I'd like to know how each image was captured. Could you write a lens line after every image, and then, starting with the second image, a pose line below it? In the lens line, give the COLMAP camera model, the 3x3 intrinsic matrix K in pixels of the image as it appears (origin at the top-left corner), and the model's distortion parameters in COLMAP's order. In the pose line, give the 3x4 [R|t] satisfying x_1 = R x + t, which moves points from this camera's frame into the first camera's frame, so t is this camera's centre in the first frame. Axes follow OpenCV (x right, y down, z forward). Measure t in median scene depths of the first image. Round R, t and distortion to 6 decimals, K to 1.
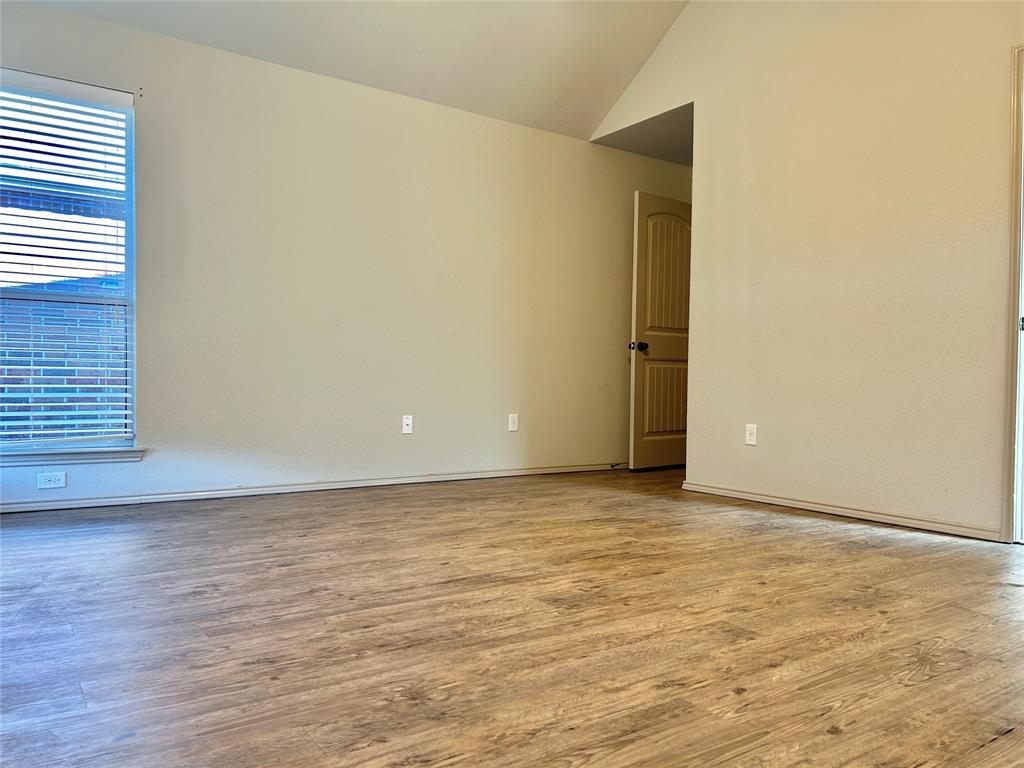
lens RADIAL K [[764.6, 0, 508.1], [0, 764.6, 385.4], [0, 0, 1]] dist [0.063835, -0.065488]
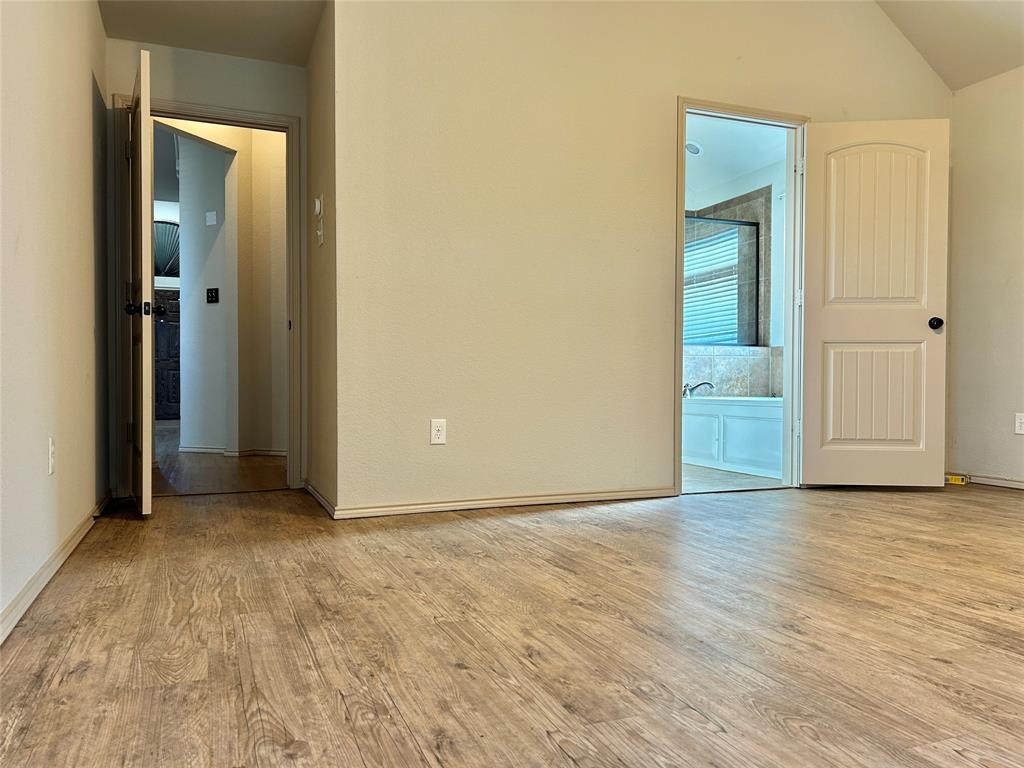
lens RADIAL K [[764.6, 0, 509.2], [0, 764.6, 385.7], [0, 0, 1]] dist [0.063835, -0.065488]
pose [[0.212592, -0.016670, 0.976999, -0.741425], [0.012378, 0.999820, 0.014366, 0.007376], [-0.977063, 0.009039, 0.212760, 1.208931]]
